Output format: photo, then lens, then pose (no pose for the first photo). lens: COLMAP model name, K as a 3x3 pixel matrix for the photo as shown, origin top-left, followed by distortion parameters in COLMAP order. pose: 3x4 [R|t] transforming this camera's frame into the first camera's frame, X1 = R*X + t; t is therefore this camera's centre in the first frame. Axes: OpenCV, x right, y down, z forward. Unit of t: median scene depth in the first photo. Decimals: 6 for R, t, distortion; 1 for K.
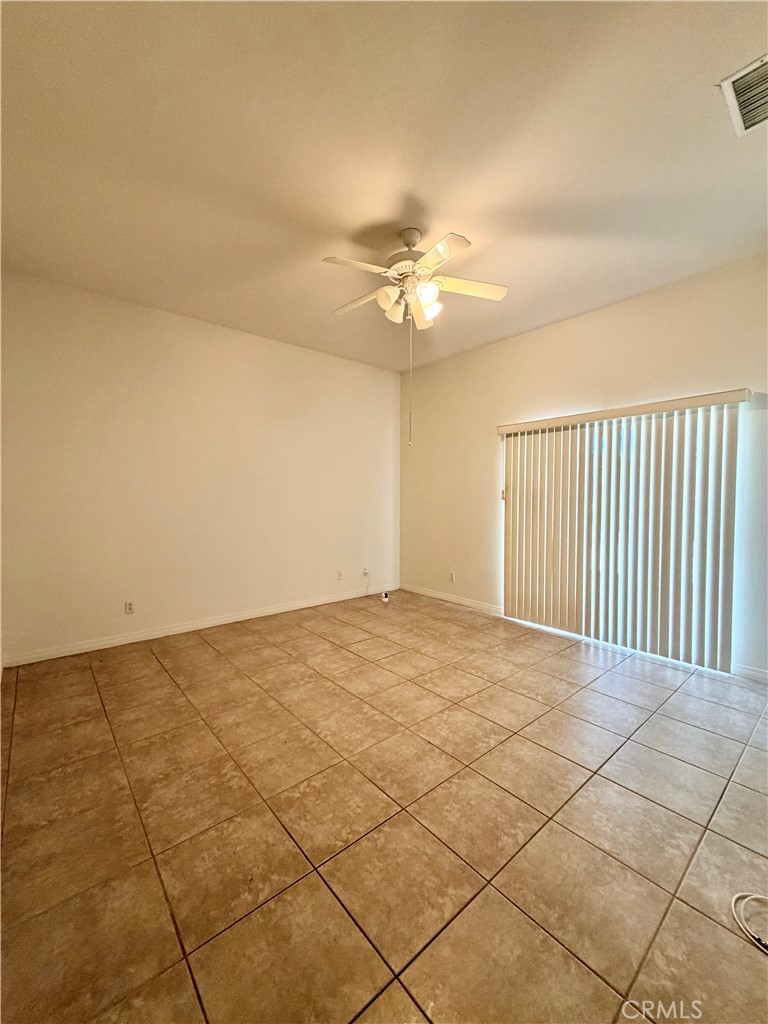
lens RADIAL K [[411.5, 0, 382.1], [0, 411.5, 510.1], [0, 0, 1]] dist [0.000141, 0.000009]
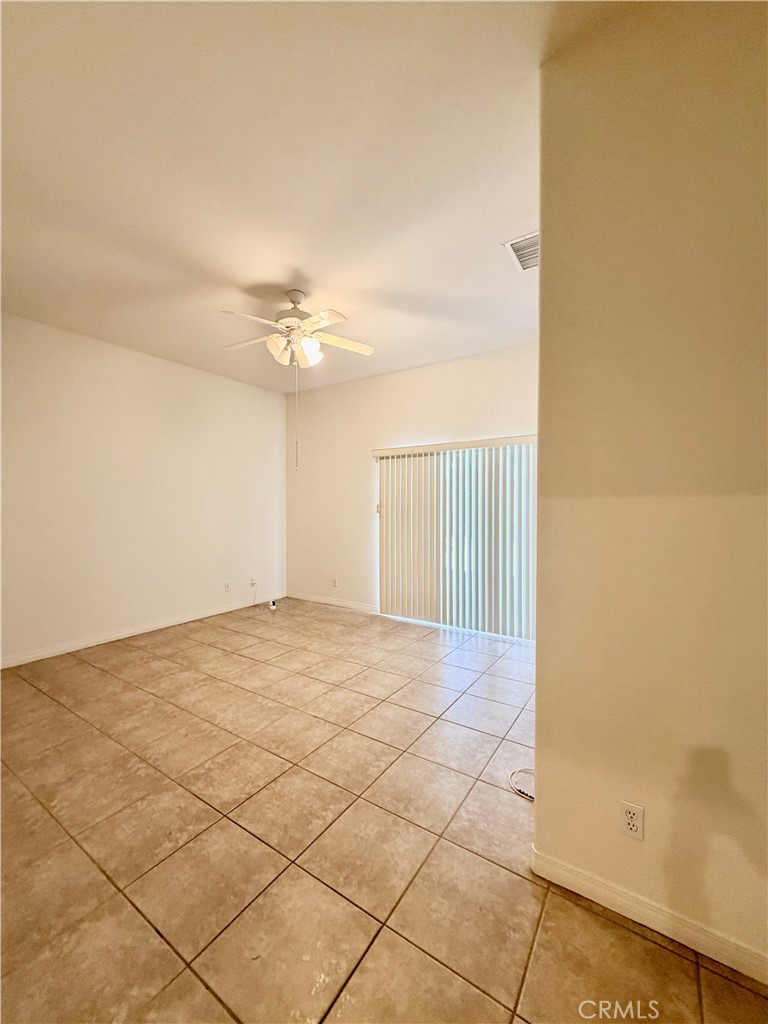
lens RADIAL K [[411.5, 0, 383.8], [0, 411.5, 510.3], [0, 0, 1]] dist [0.000141, 0.000009]
pose [[0.960552, -0.006775, 0.278016, -0.026167], [0.012456, 0.999748, -0.018673, -0.022631], [-0.277820, 0.021400, 0.960395, -0.246772]]
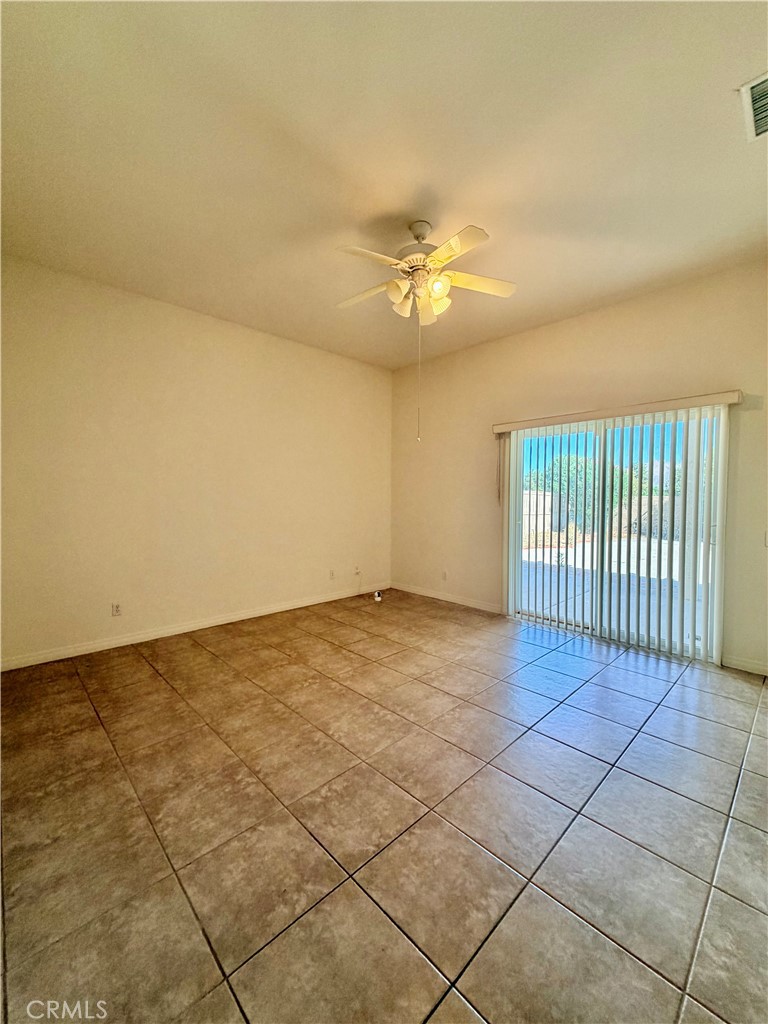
lens RADIAL K [[411.5, 0, 382.2], [0, 411.5, 509.6], [0, 0, 1]] dist [0.000141, 0.000009]
pose [[0.998235, 0.001349, 0.059368, -0.099073], [-0.001174, 0.999995, -0.002977, 0.014042], [-0.059372, 0.002902, 0.998232, 0.024641]]
